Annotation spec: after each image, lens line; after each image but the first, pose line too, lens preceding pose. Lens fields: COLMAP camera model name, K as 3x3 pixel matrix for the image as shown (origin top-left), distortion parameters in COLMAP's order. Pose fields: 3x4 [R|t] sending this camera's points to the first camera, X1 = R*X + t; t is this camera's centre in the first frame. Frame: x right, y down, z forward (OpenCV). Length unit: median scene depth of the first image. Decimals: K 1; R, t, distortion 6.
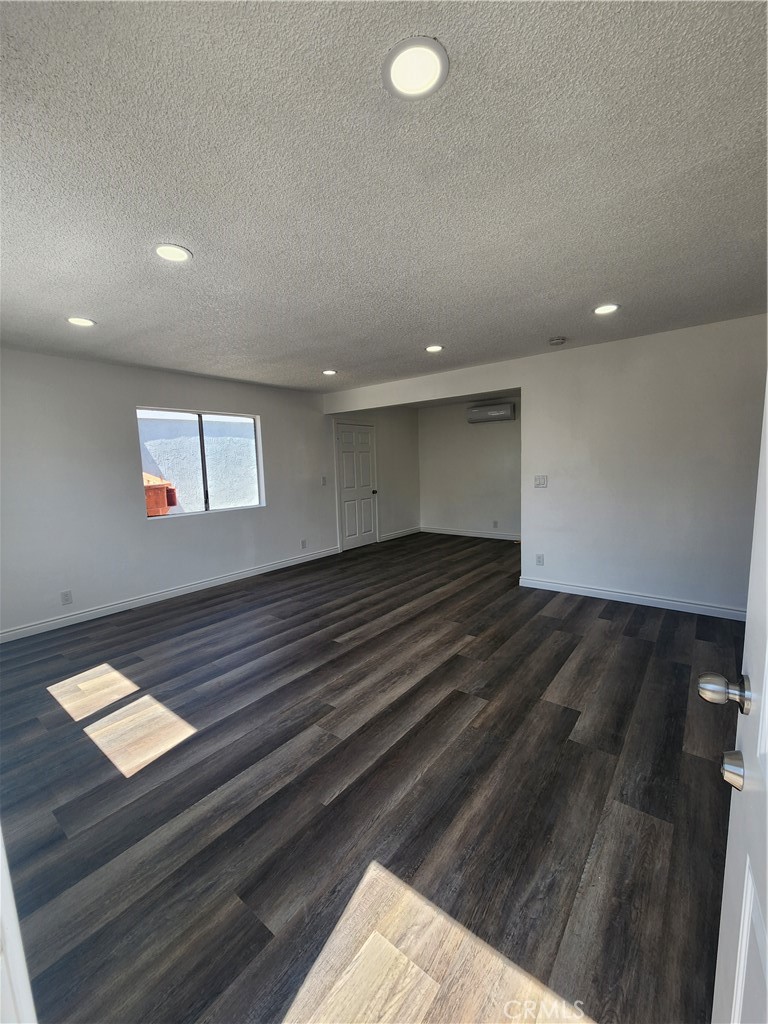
lens RADIAL K [[418.6, 0, 384.7], [0, 418.6, 515.0], [0, 0, 1]] dist [0.004959, 0.000368]
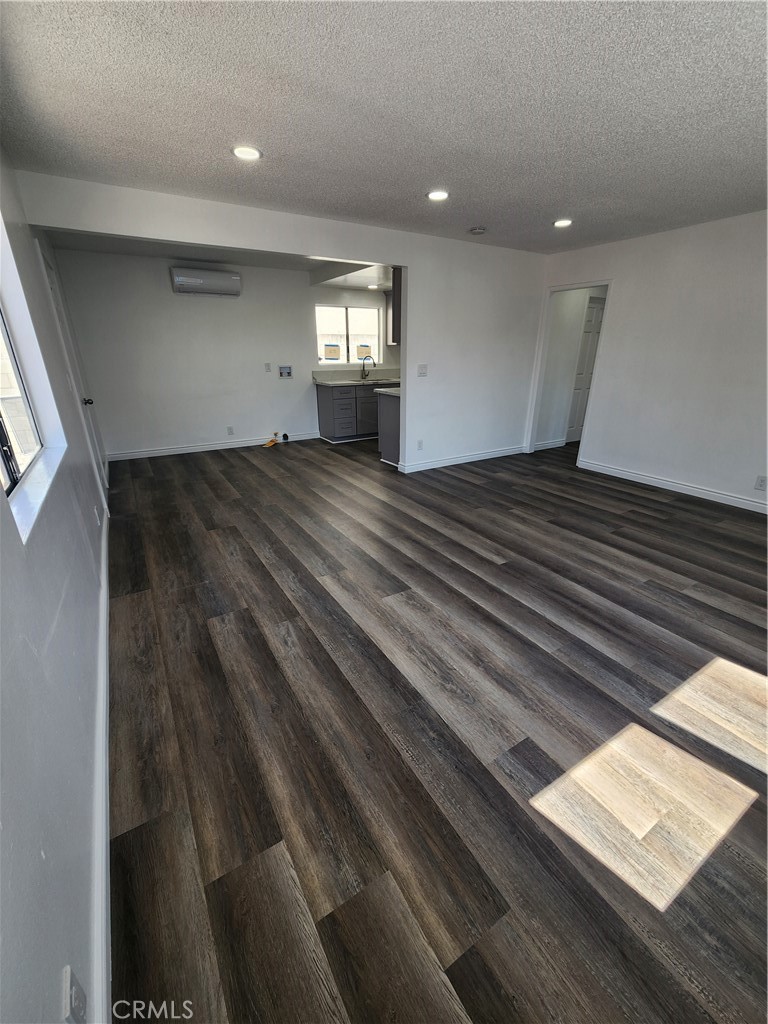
lens RADIAL K [[418.6, 0, 384.7], [0, 418.6, 515.0], [0, 0, 1]] dist [0.004959, 0.000368]
pose [[0.346180, -0.321373, 0.881408, -0.950756], [0.107992, 0.946904, 0.302839, -0.085992], [-0.931932, -0.009652, 0.362504, 0.924747]]
